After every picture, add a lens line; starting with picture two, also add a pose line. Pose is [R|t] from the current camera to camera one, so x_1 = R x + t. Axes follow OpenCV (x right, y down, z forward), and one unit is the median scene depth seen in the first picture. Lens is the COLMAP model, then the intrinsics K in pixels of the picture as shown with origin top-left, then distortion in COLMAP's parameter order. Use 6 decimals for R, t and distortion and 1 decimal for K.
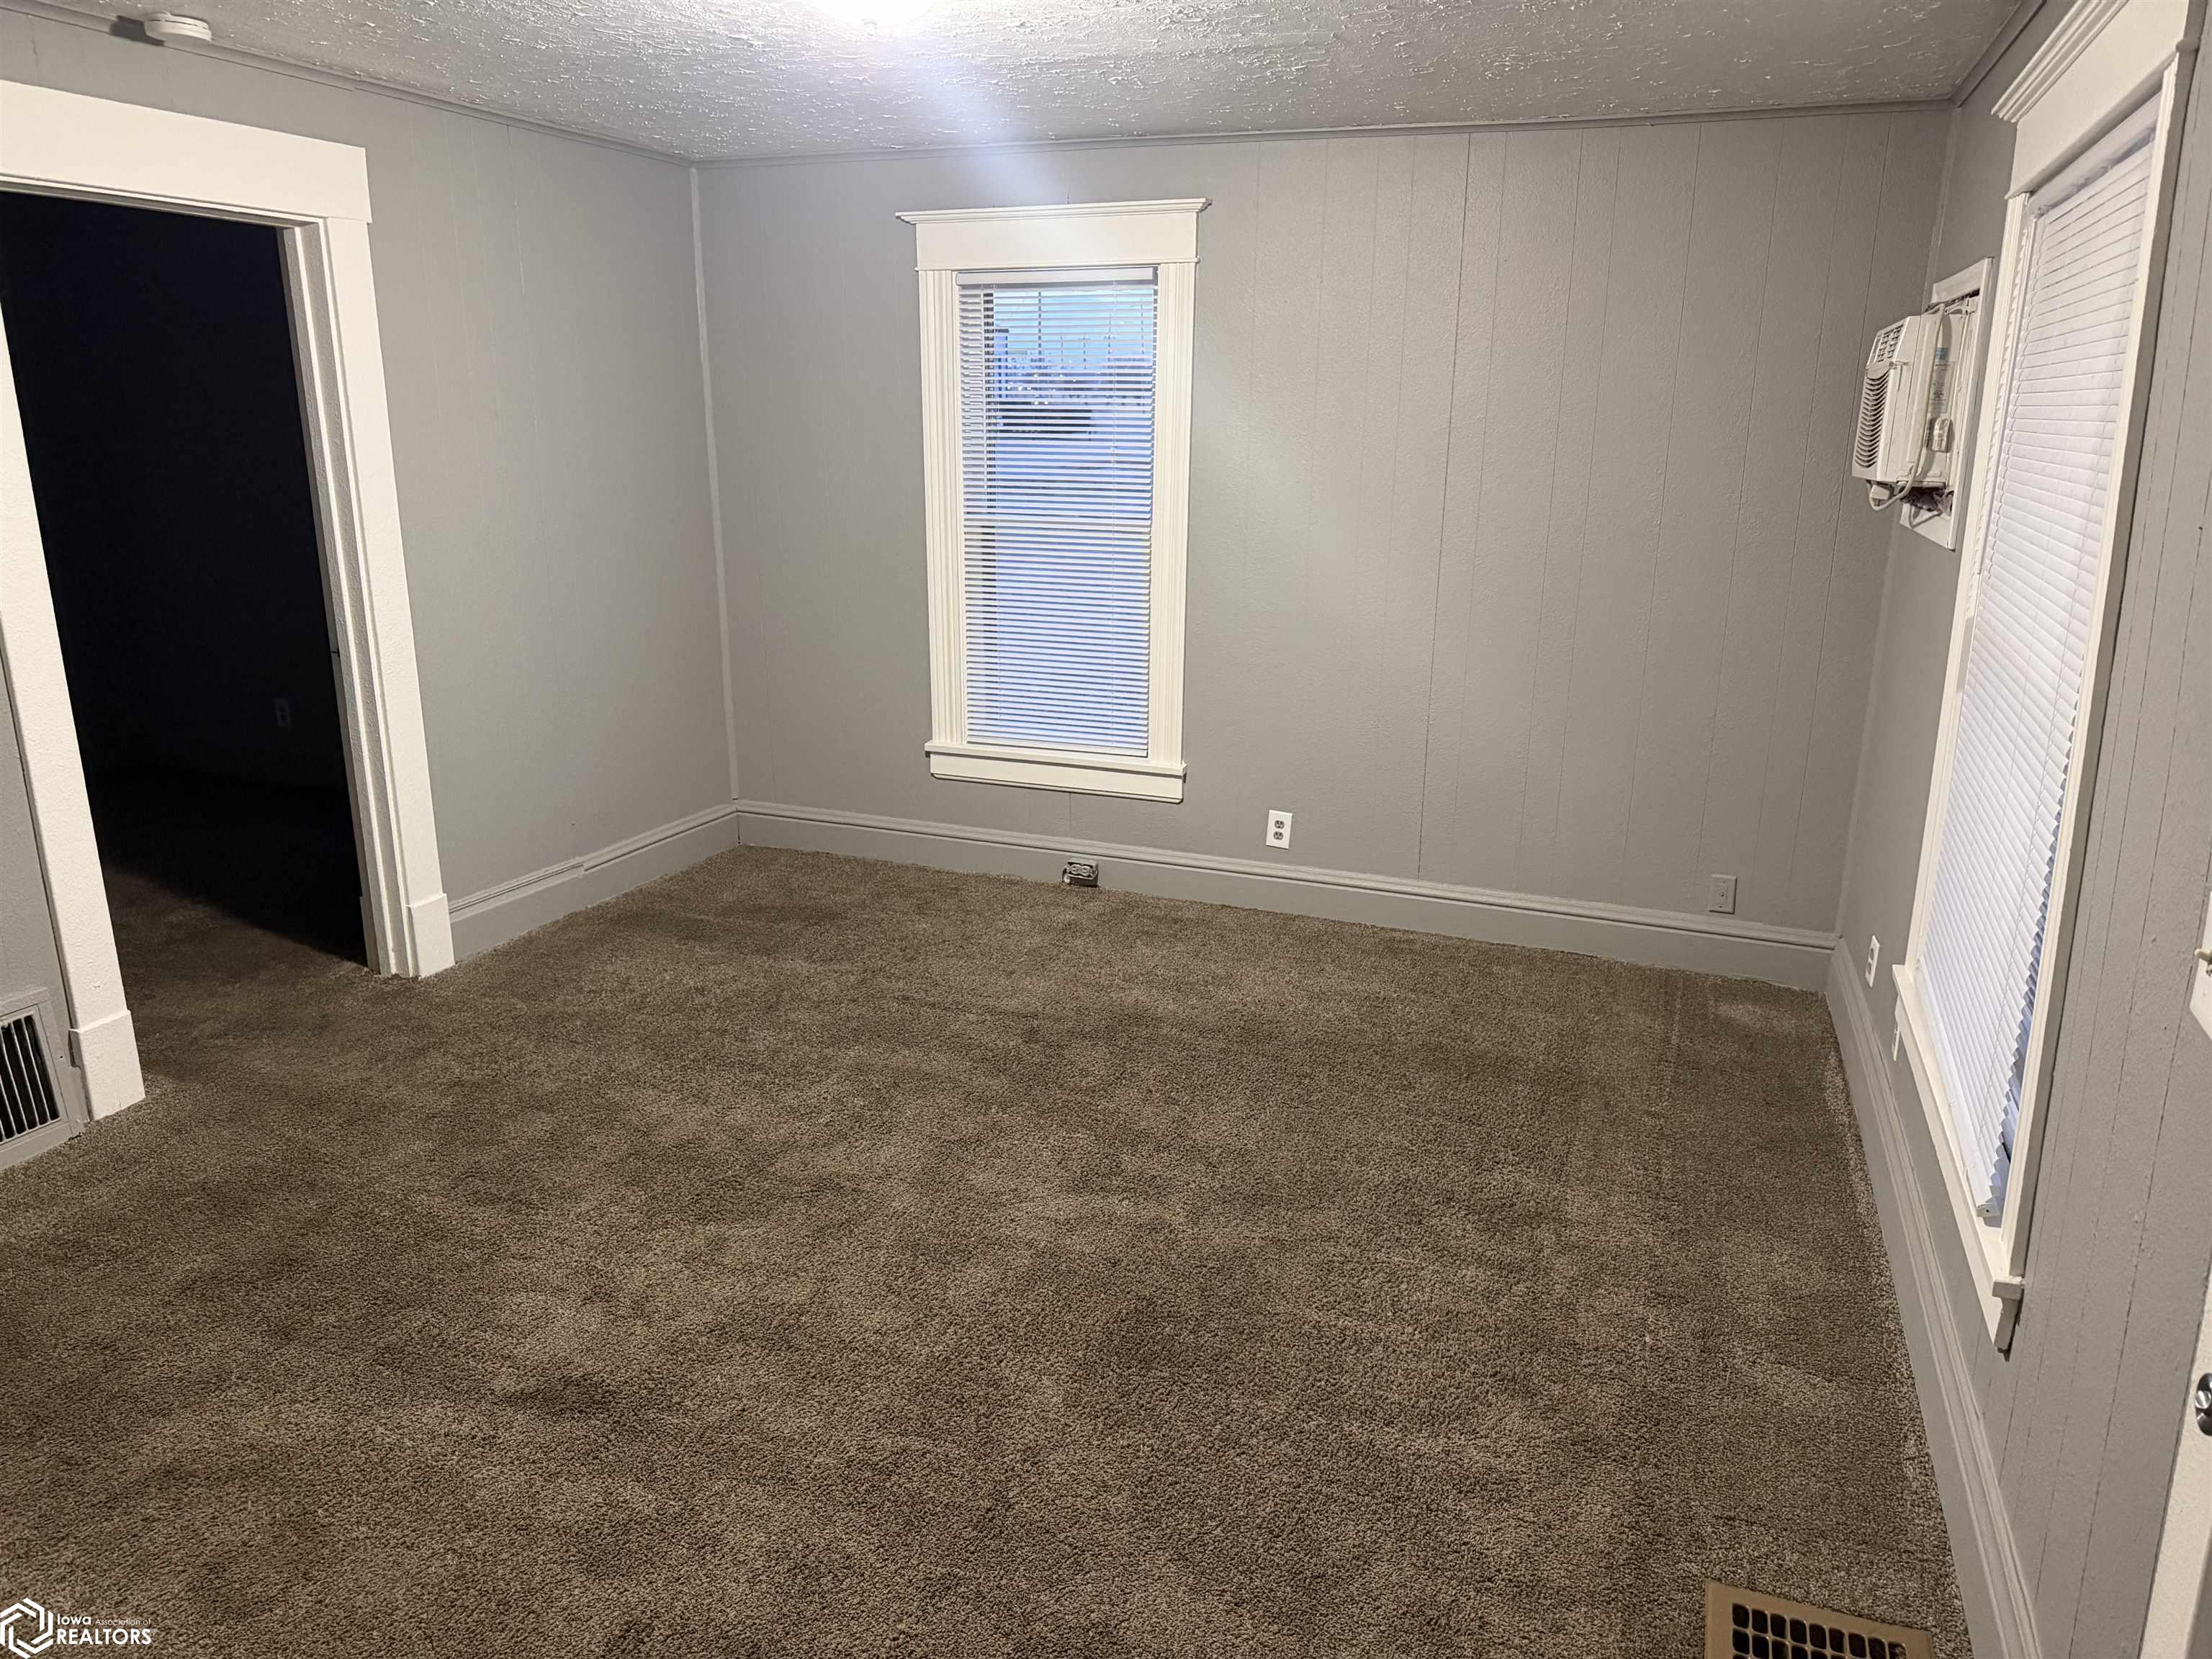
lens RADIAL K [[1495.1, 0, 1106.0], [0, 1495.1, 829.5], [0, 0, 1]] dist [0.004374, -0.000312]
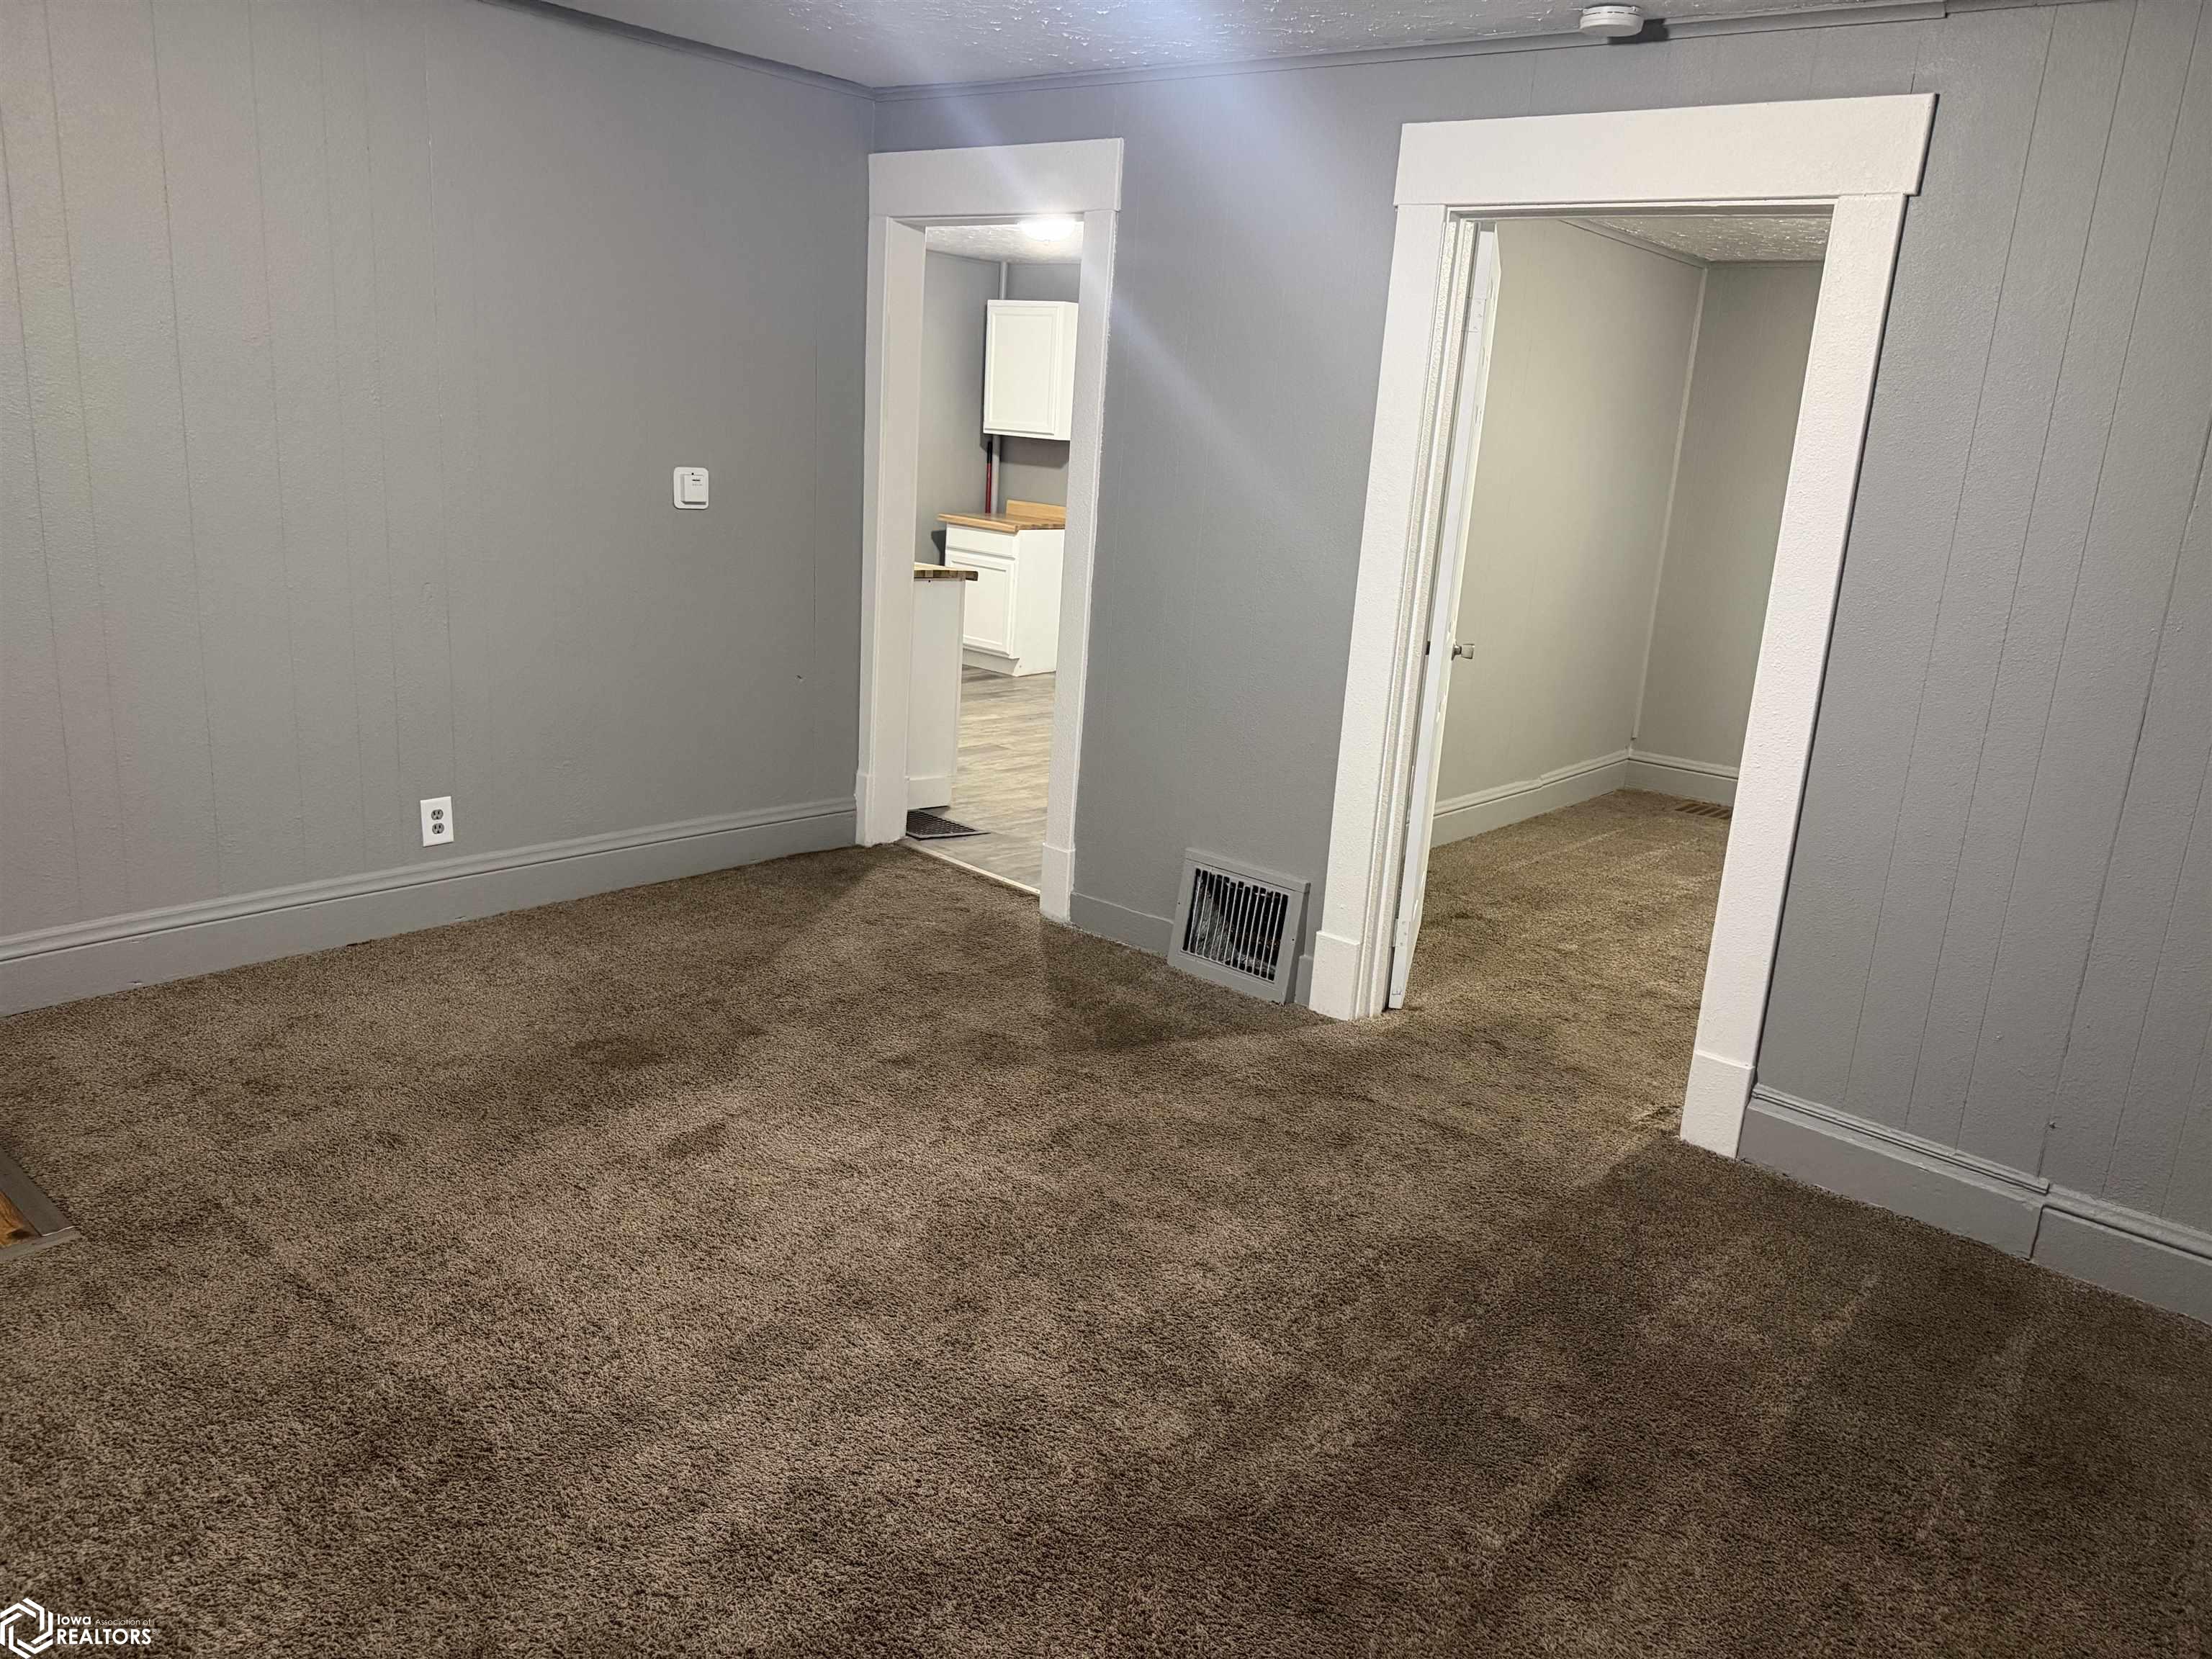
lens RADIAL K [[1495.1, 0, 1106.0], [0, 1495.1, 829.5], [0, 0, 1]] dist [0.004374, -0.000312]
pose [[-0.338069, 0.212617, -0.916789, 0.351898], [-0.315971, 0.891959, 0.323374, -0.209492], [0.886494, 0.399002, -0.234363, 0.816996]]
